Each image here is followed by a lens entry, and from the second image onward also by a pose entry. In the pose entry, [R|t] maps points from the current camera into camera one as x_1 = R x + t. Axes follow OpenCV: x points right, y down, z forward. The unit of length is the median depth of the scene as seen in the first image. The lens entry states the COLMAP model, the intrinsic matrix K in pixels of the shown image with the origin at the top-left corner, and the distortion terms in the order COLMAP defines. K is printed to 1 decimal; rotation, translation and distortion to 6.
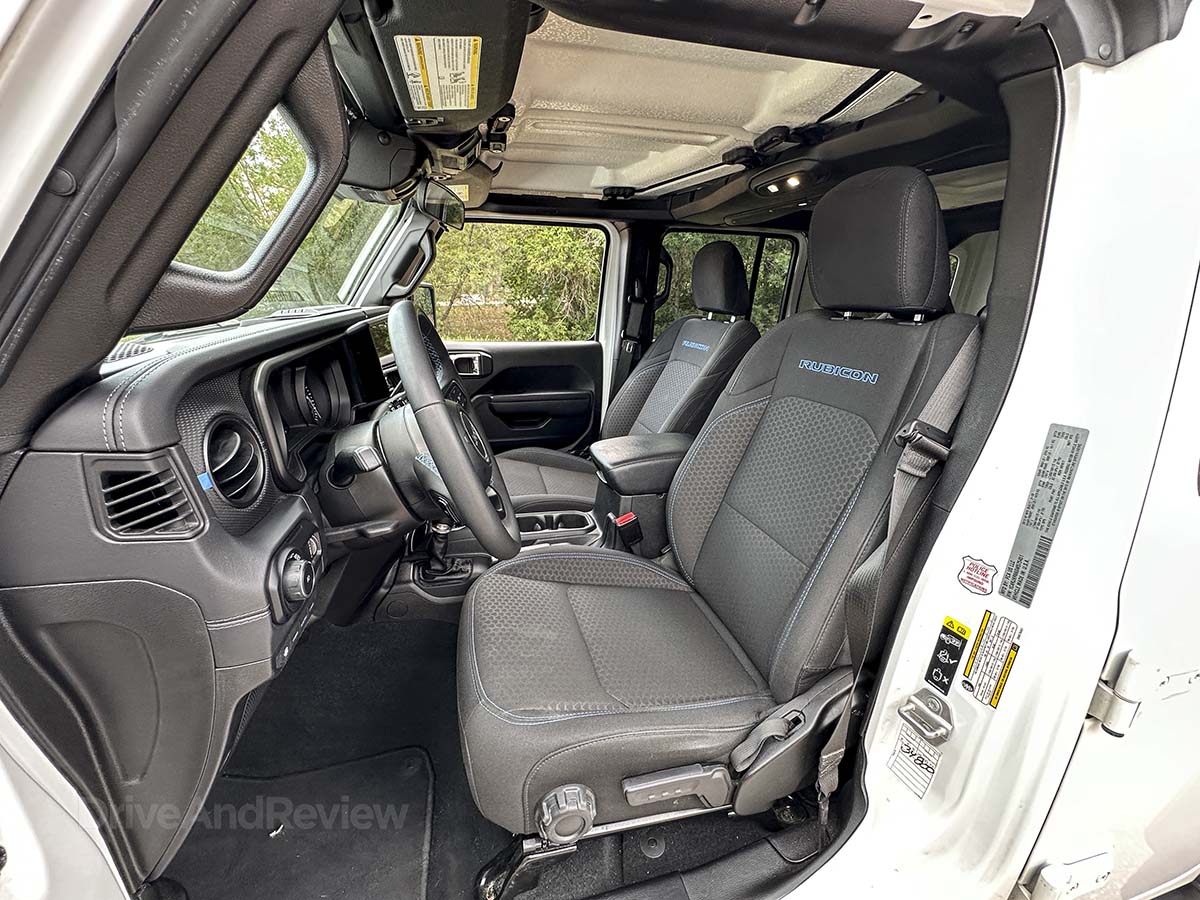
lens RADIAL K [[477.0, 0, 598.7], [0, 477.0, 448.4], [0, 0, 1]] dist [-0.001181, 0.000436]
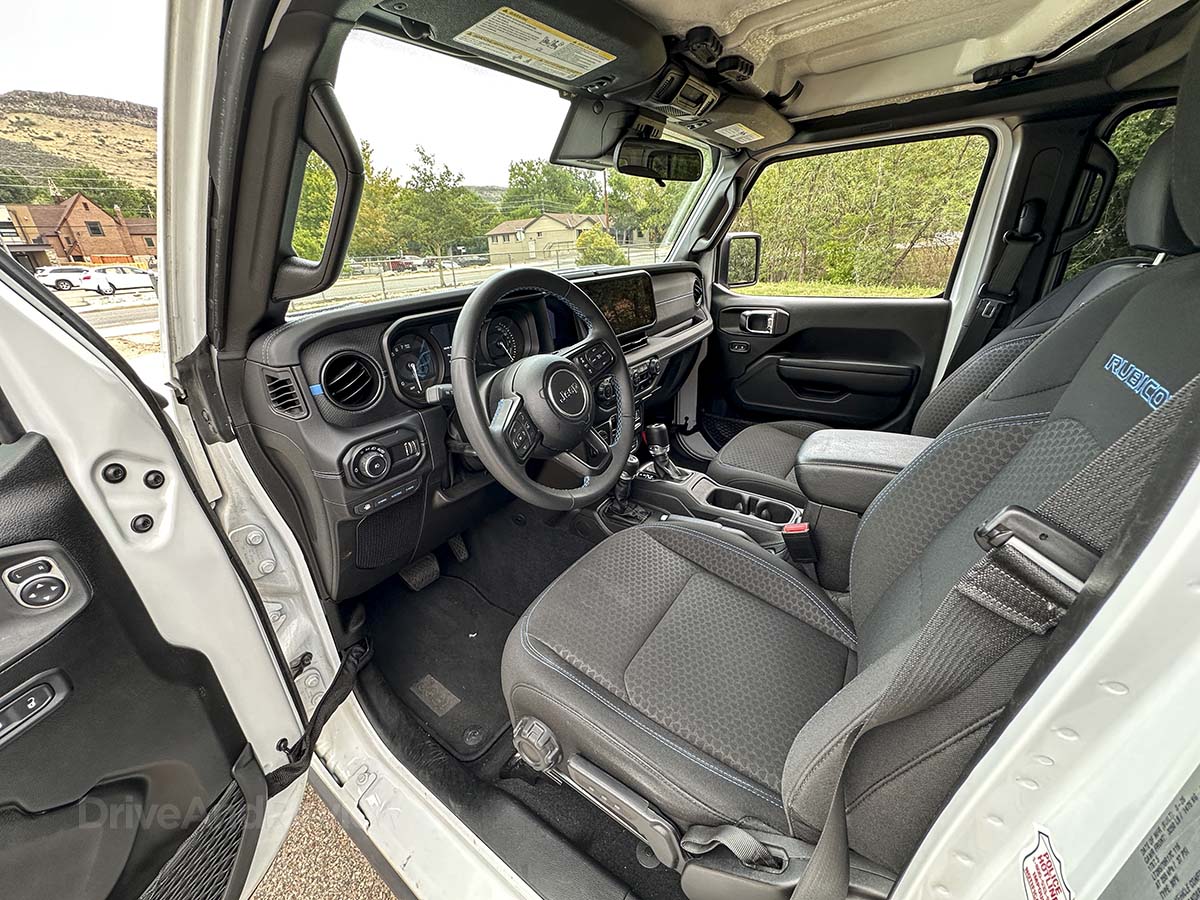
lens RADIAL K [[477.0, 0, 598.7], [0, 477.0, 448.4], [0, 0, 1]] dist [-0.001181, 0.000436]
pose [[0.657868, 0.246497, -0.711652, 0.277679], [-0.172890, 0.969116, 0.175852, -0.050445], [0.733020, 0.007351, 0.680168, 0.147497]]
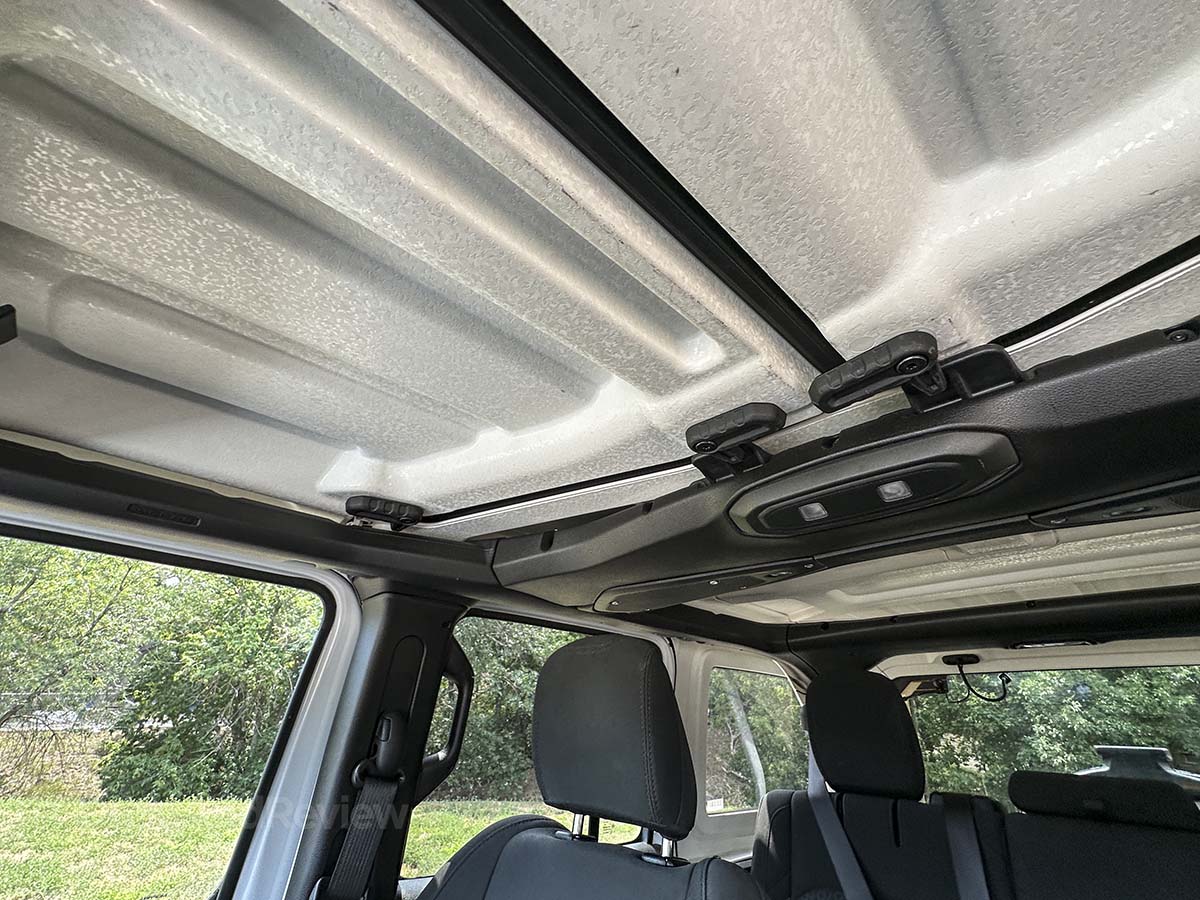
lens RADIAL K [[511.1, 0, 599.8], [0, 511.1, 454.7], [0, 0, 1]] dist [-0.002710, 0.000890]
pose [[0.873610, 0.232051, 0.427736, 0.002380], [0.138092, 0.724632, -0.675158, -0.231657], [-0.466623, 0.648892, 0.601002, 0.597838]]
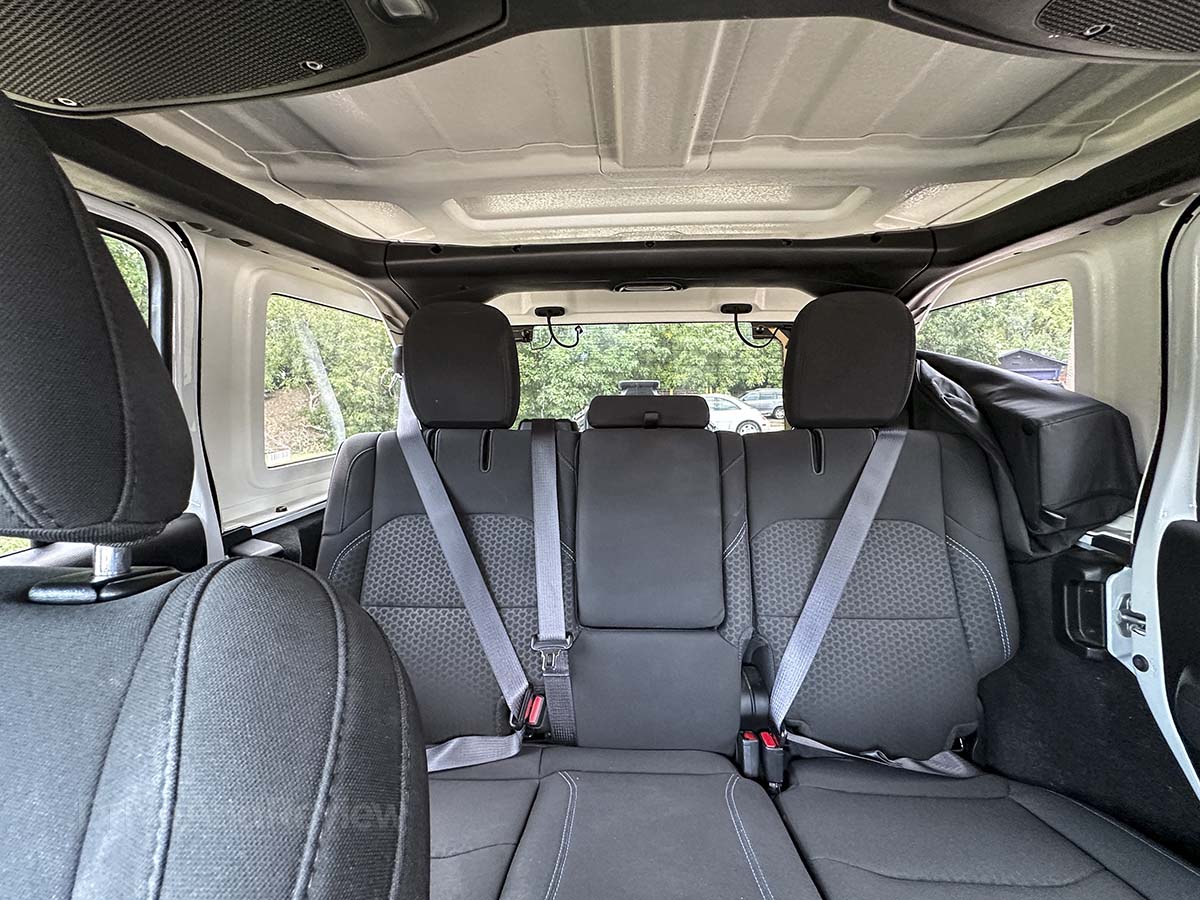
lens RADIAL K [[488.4, 0, 594.7], [0, 488.4, 449.7], [0, 0, 1]] dist [-0.002547, -0.000135]
pose [[0.311012, -0.142404, 0.939677, 0.192430], [0.308758, 0.950221, 0.041810, -0.263322], [-0.898855, 0.277129, 0.339499, 0.793819]]
